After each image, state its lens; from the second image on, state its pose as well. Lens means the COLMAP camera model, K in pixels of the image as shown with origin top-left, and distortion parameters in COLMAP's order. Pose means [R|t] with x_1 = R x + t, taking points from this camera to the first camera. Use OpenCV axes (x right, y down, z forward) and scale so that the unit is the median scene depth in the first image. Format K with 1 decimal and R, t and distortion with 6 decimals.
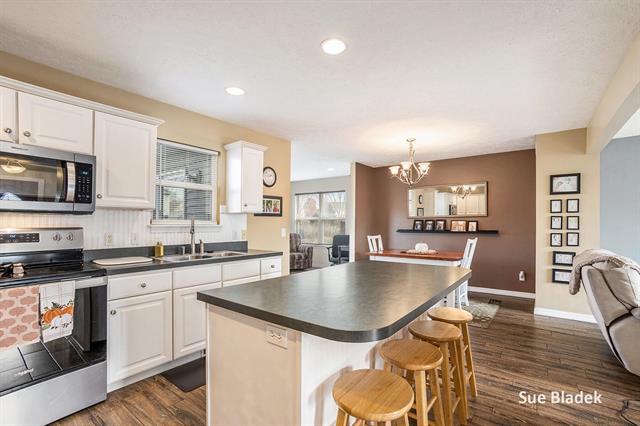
lens RADIAL K [[288.6, 0, 336.2], [0, 288.6, 237.1], [0, 0, 1]] dist [-0.000559, 0.000156]
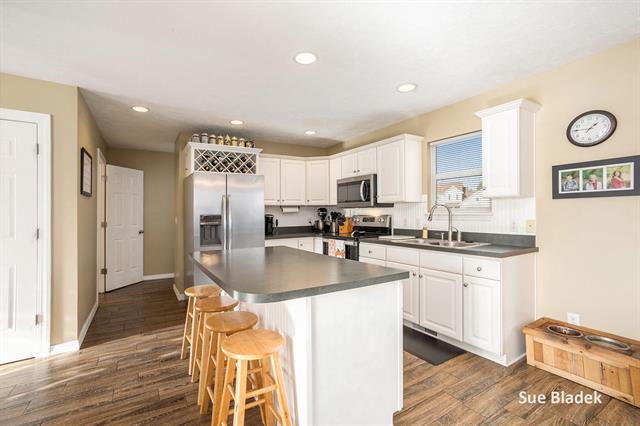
lens RADIAL K [[290.8, 0, 312.7], [0, 290.8, 215.7], [0, 0, 1]] dist [-0.030157, 0.000648]
pose [[-0.374779, 0.004688, -0.927103, 0.529412], [-0.037158, 0.999108, 0.020073, -0.028486], [0.926369, 0.041972, -0.374270, 0.752784]]
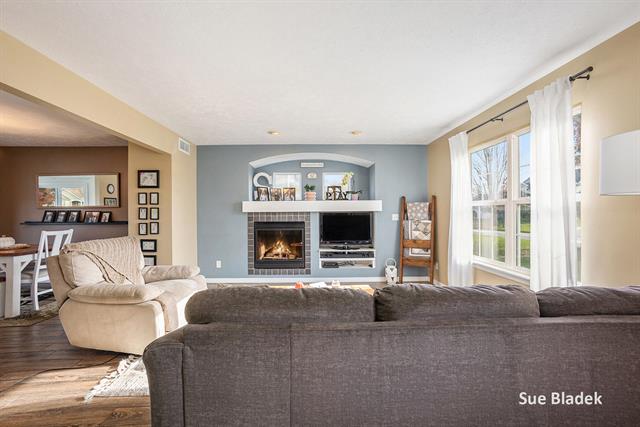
lens RADIAL K [[290.8, 0, 312.7], [0, 290.8, 216.2], [0, 0, 1]] dist [-0.030157, 0.000648]
pose [[0.801566, -0.007241, 0.597863, 0.647429], [0.030647, 0.999110, -0.028988, 0.012614], [-0.597121, 0.041559, 0.801074, -0.274018]]
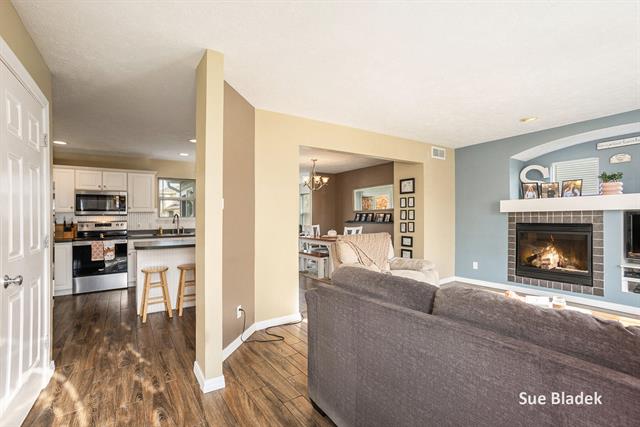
lens RADIAL K [[290.8, 0, 312.7], [0, 290.8, 216.2], [0, 0, 1]] dist [-0.030157, 0.000648]
pose [[0.935532, -0.012309, -0.353028, 0.873873], [-0.003411, 0.999031, -0.043873, 0.018139], [0.353226, 0.042249, 0.934583, -0.429268]]
